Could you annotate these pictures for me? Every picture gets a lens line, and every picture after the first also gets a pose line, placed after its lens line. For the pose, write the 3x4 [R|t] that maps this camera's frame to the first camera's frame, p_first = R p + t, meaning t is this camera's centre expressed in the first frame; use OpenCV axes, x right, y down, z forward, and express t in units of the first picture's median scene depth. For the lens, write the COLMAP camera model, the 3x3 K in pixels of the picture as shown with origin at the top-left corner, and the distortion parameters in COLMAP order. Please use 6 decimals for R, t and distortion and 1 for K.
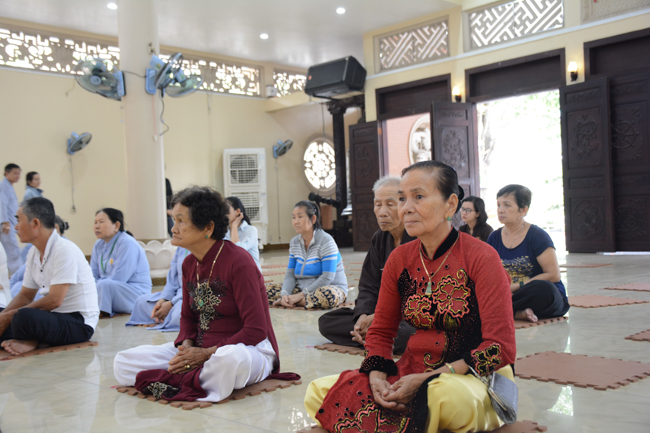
lens RADIAL K [[733.2, 0, 328.1], [0, 733.2, 221.9], [0, 0, 1]] dist [0.111134, 0.000000]
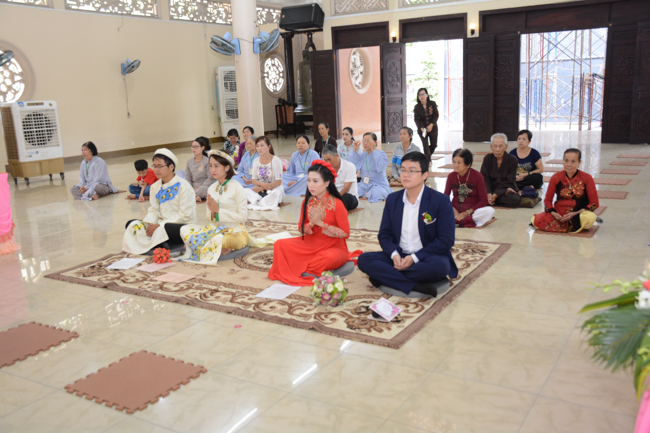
lens RADIAL K [[616.9, 0, 320.4], [0, 616.9, 214.3], [0, 0, 1]] dist [0.013739, 0.000000]
pose [[0.972593, -0.048305, 0.227439, -0.273550], [0.004129, 0.981615, 0.190826, -0.055501], [-0.232476, -0.184657, 0.954912, -0.242195]]
